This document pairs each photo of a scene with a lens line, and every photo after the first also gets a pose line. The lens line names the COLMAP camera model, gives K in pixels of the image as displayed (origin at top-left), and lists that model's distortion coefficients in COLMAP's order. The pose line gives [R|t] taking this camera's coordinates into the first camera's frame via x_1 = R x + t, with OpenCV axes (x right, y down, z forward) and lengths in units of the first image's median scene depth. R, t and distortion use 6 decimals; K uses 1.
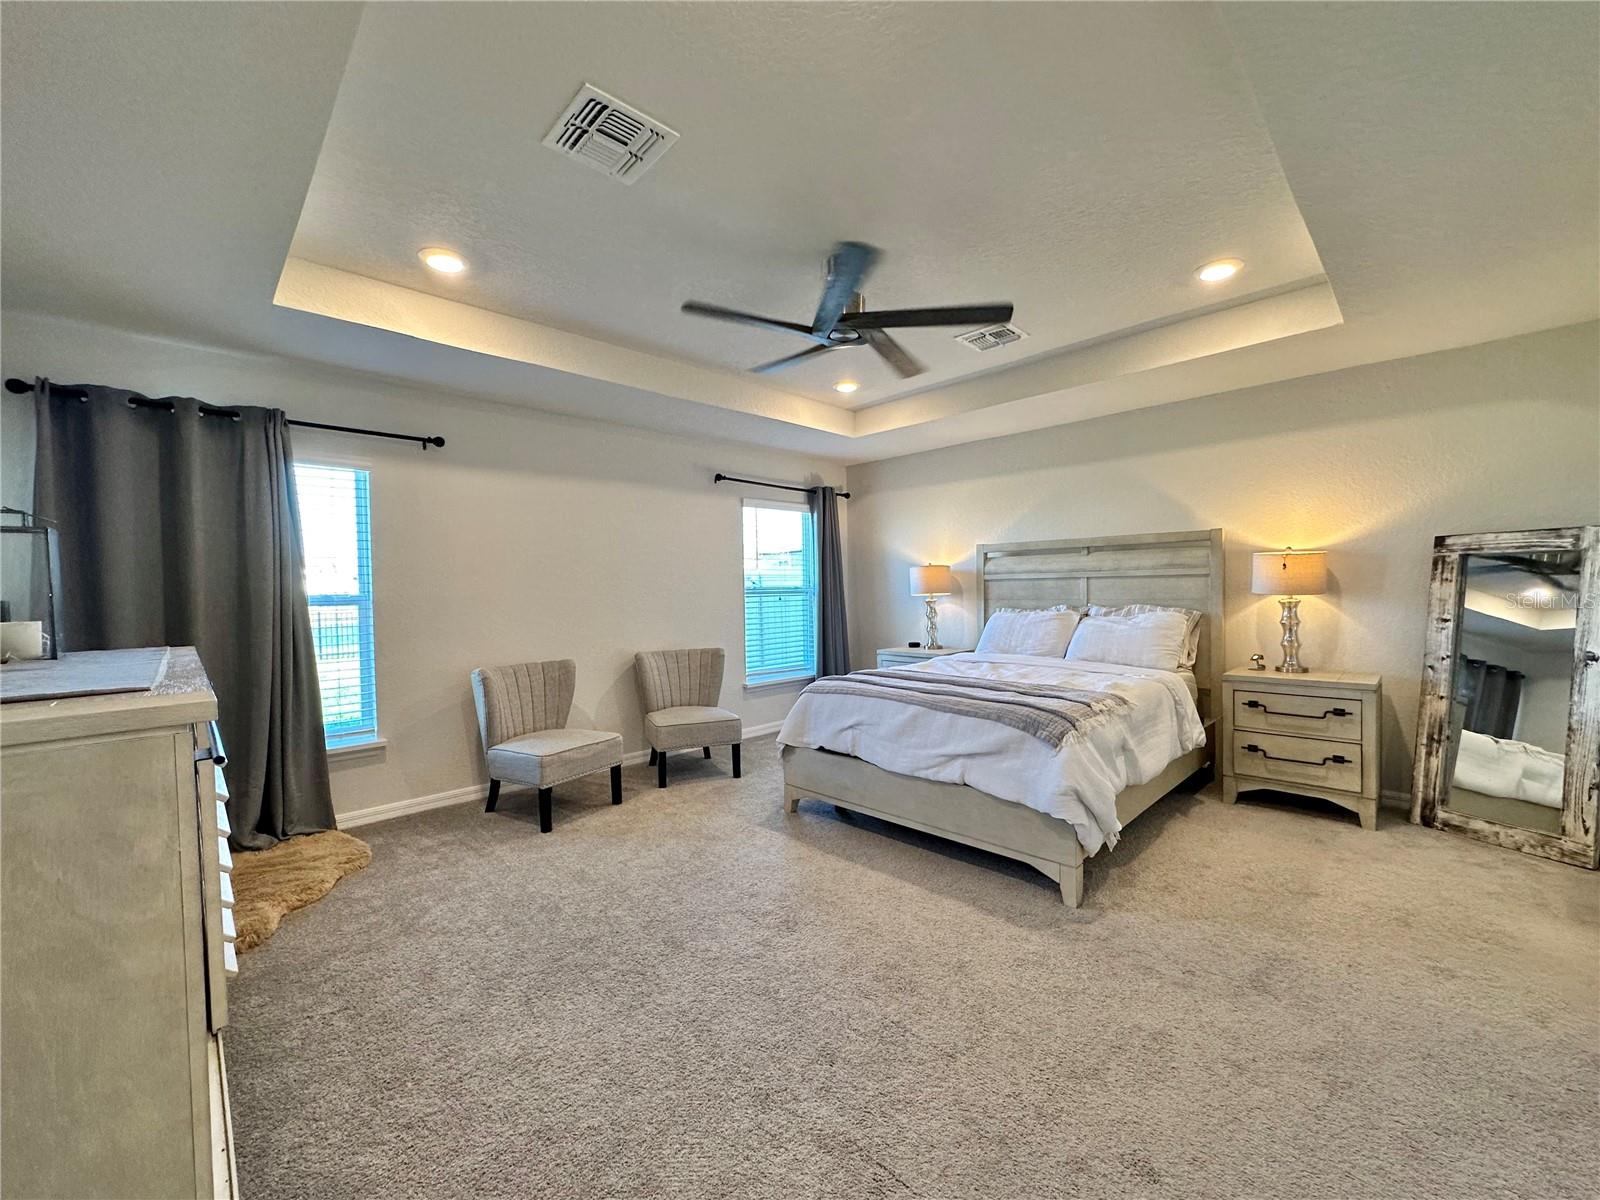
lens RADIAL K [[638.9, 0, 797.2], [0, 638.9, 603.3], [0, 0, 1]] dist [-0.001775, 0.000154]
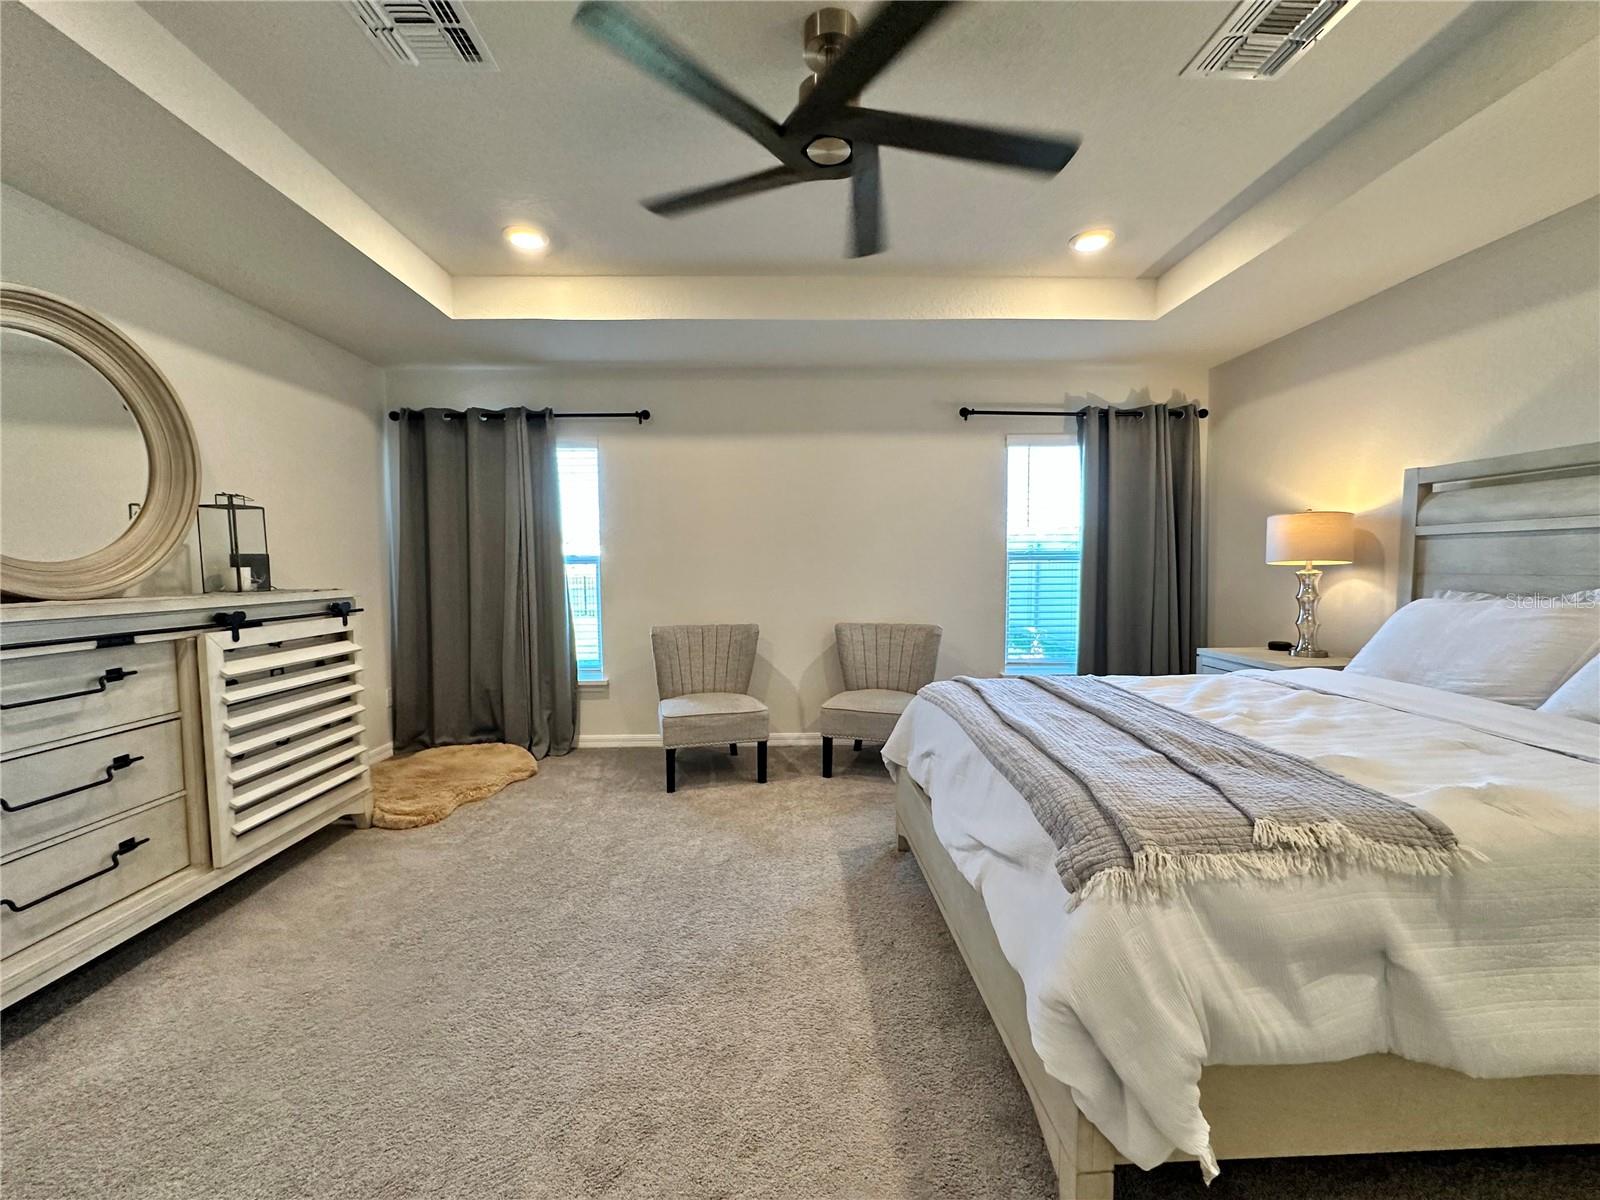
lens RADIAL K [[638.9, 0, 797.2], [0, 638.9, 603.3], [0, 0, 1]] dist [-0.001775, 0.000154]
pose [[0.736105, 0.055078, -0.674623, 0.308706], [-0.021102, 0.998067, 0.058459, -0.001442], [0.676539, -0.028795, 0.735844, 0.297920]]
